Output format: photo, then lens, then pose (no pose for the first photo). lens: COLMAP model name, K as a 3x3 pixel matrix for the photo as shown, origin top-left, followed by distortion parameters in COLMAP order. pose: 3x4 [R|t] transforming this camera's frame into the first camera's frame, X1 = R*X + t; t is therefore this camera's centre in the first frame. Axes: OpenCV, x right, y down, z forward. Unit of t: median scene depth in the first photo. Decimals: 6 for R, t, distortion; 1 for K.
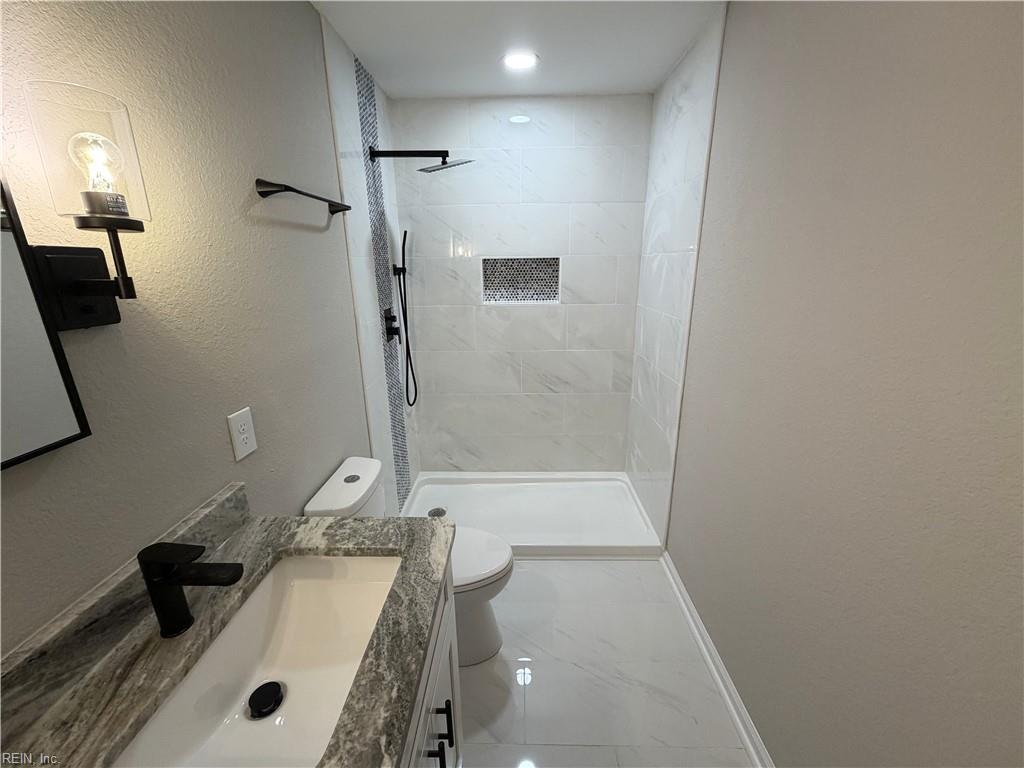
lens RADIAL K [[408.3, 0, 508.4], [0, 408.3, 385.1], [0, 0, 1]] dist [-0.001540, 0.000523]
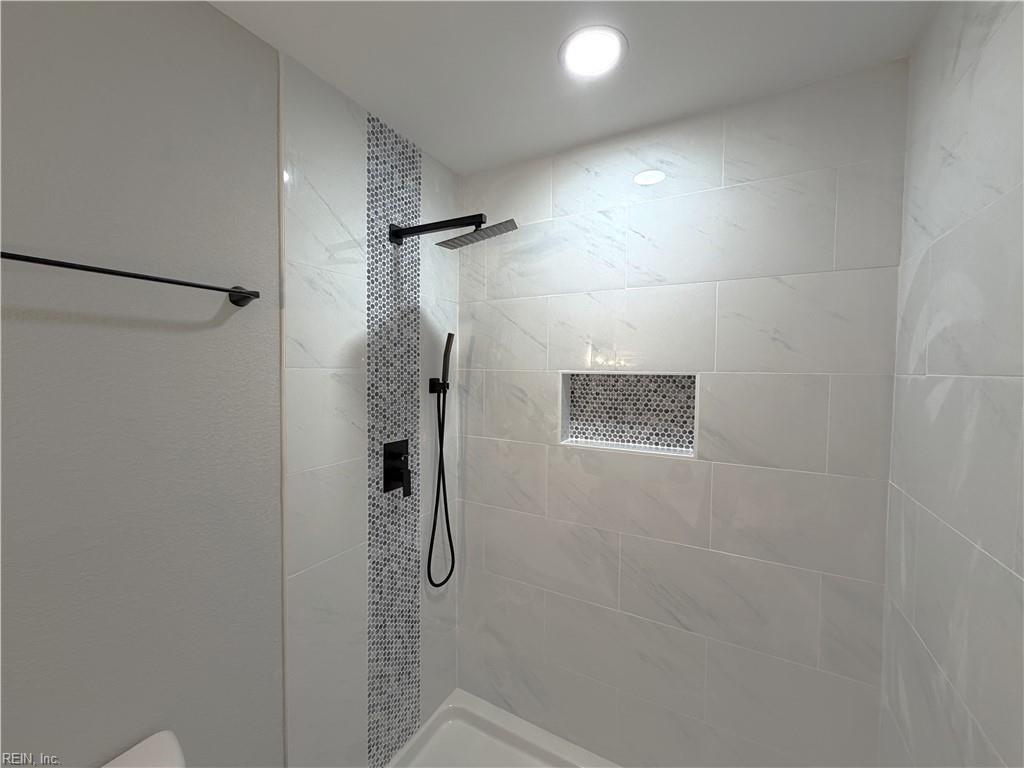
lens RADIAL K [[408.3, 0, 508.7], [0, 408.3, 384.7], [0, 0, 1]] dist [-0.001540, 0.000523]
pose [[0.883736, 0.040567, -0.466225, 0.169227], [-0.156960, 0.964225, -0.213622, -0.153302], [0.440879, 0.261964, 0.858487, 0.450908]]
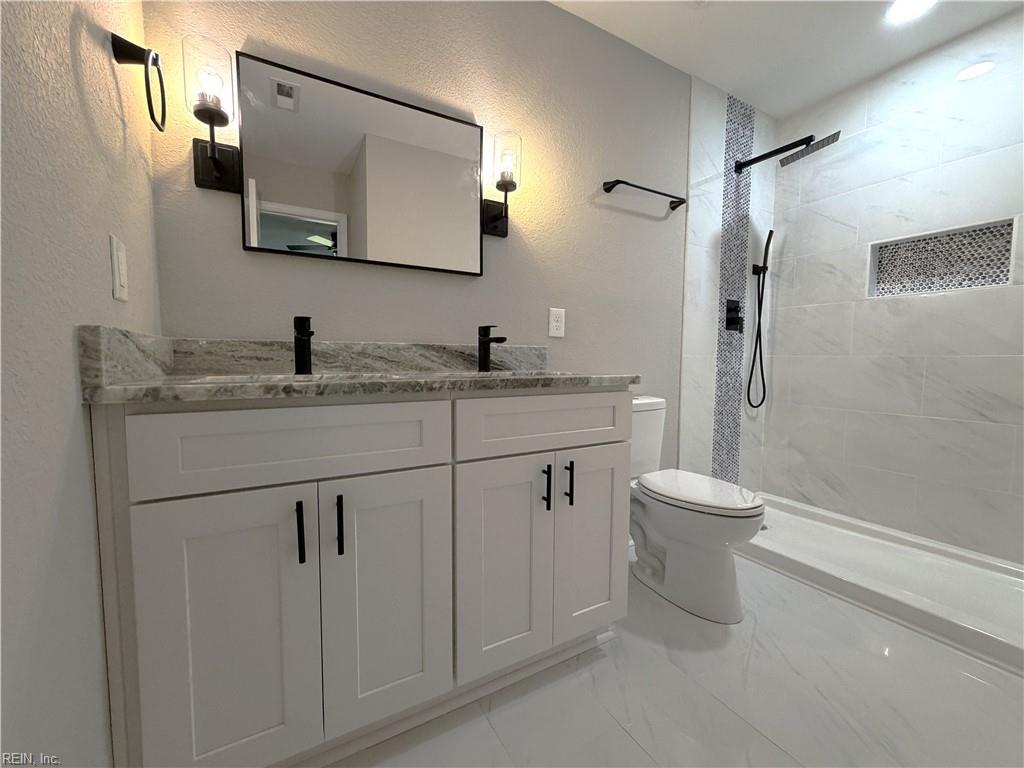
lens RADIAL K [[408.3, 0, 508.0], [0, 408.3, 386.1], [0, 0, 1]] dist [-0.001540, 0.000523]
pose [[0.512022, 0.075344, -0.855662, 0.316966], [-0.259091, 0.963297, -0.070217, 0.245059], [0.818966, 0.257647, 0.512750, 0.021678]]
